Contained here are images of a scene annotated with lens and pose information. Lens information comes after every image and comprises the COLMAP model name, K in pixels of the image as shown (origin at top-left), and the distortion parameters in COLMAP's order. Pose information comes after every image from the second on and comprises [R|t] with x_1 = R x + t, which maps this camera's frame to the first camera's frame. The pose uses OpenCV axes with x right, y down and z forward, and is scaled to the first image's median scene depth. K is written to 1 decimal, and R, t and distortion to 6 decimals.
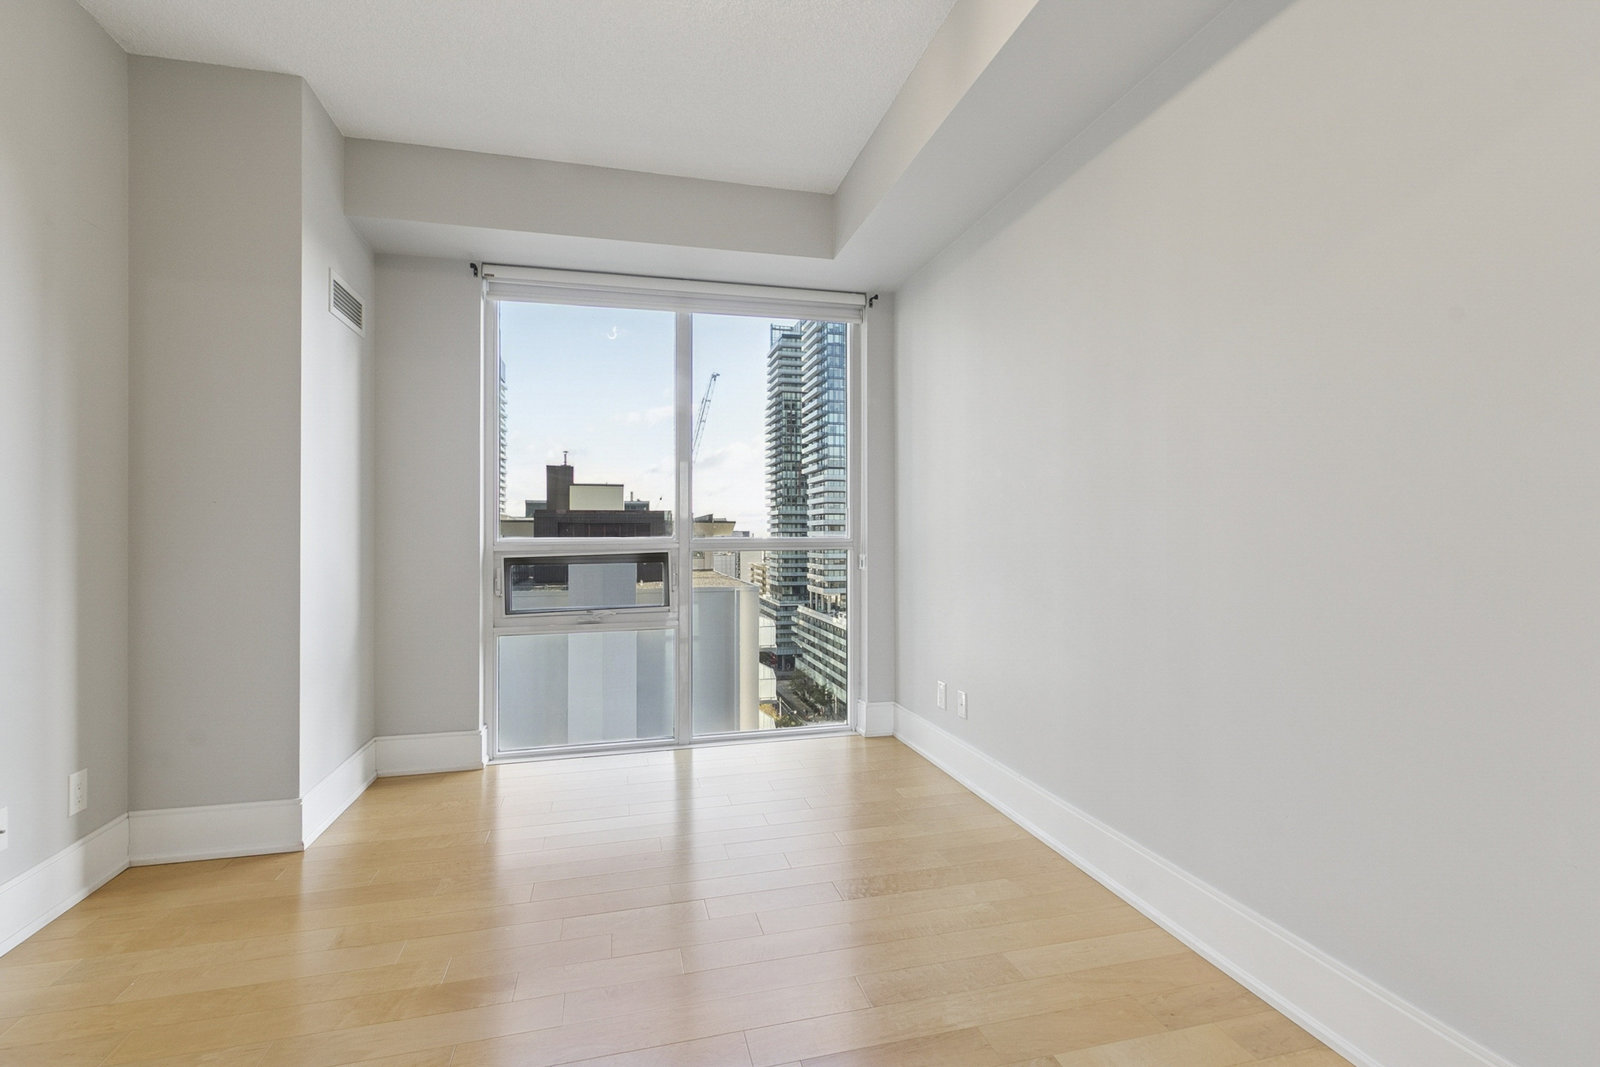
lens RADIAL K [[746.3, 0, 800.0], [0, 746.3, 533.5], [0, 0, 1]] dist [0.000442, 0.000614]
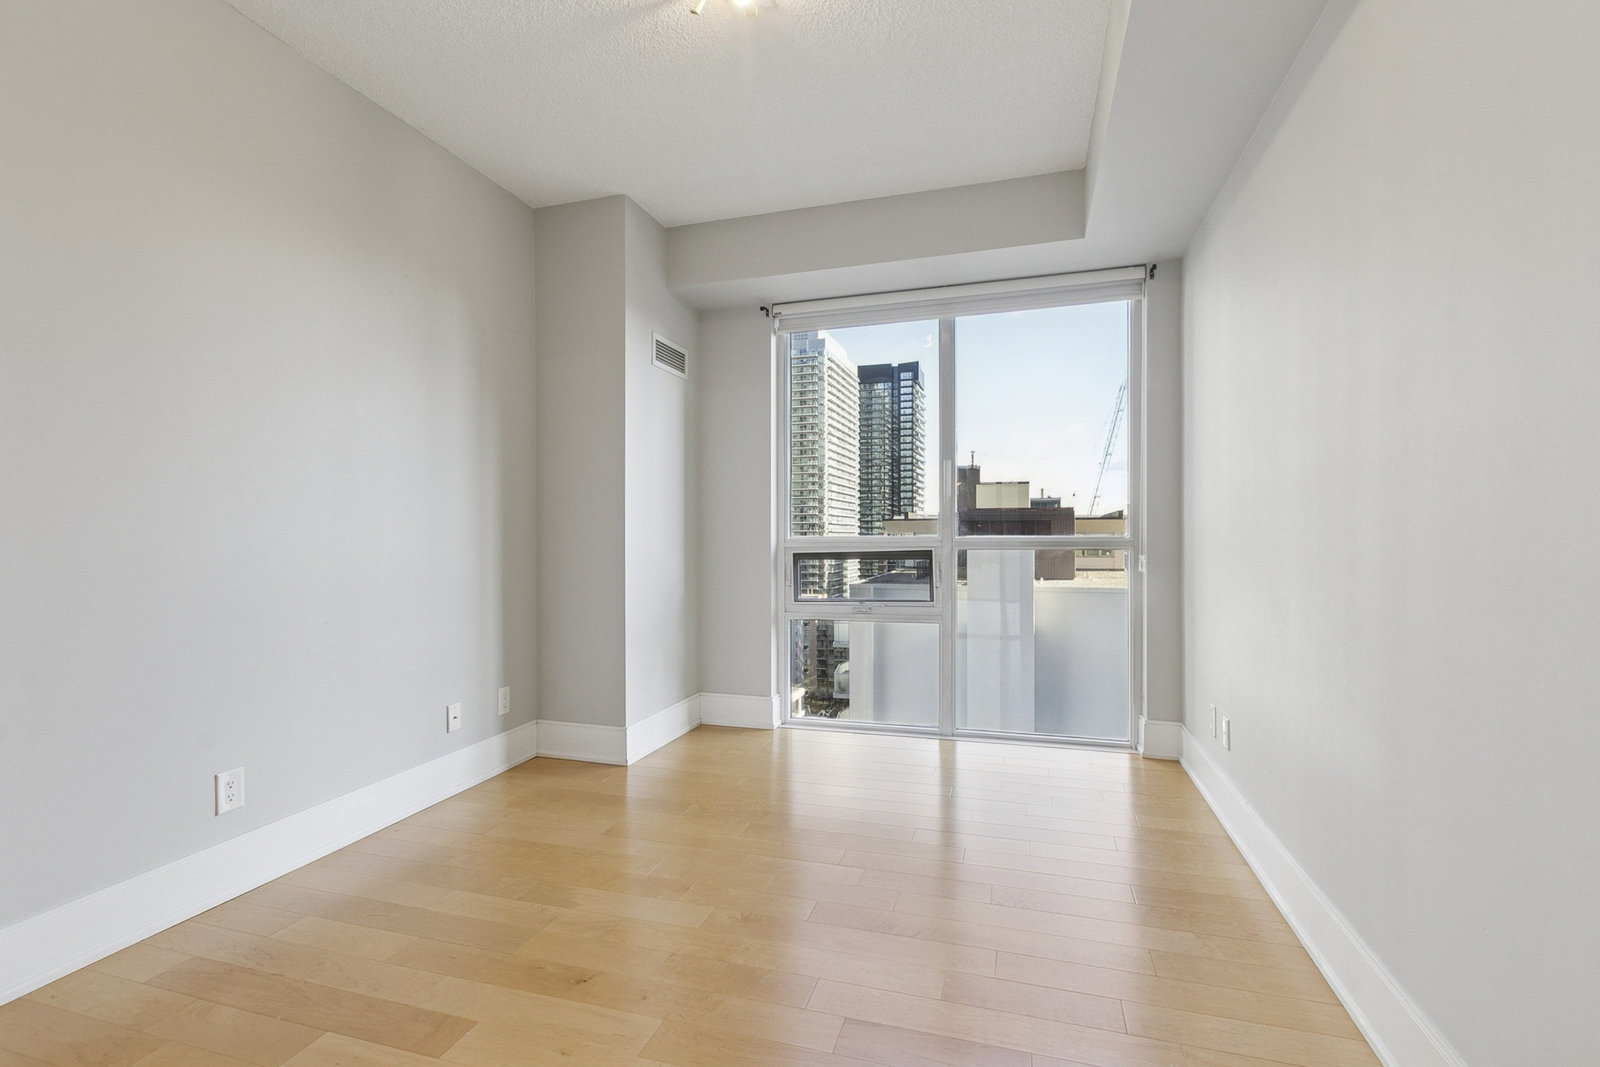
lens RADIAL K [[735.7, 0, 796.7], [0, 735.7, 538.6], [0, 0, 1]] dist [-0.000872, 0.000323]
pose [[0.845813, 0.003878, -0.533465, 0.230446], [0.001841, 0.999946, 0.010187, -0.002061], [0.533476, -0.009598, 0.845760, 0.027229]]
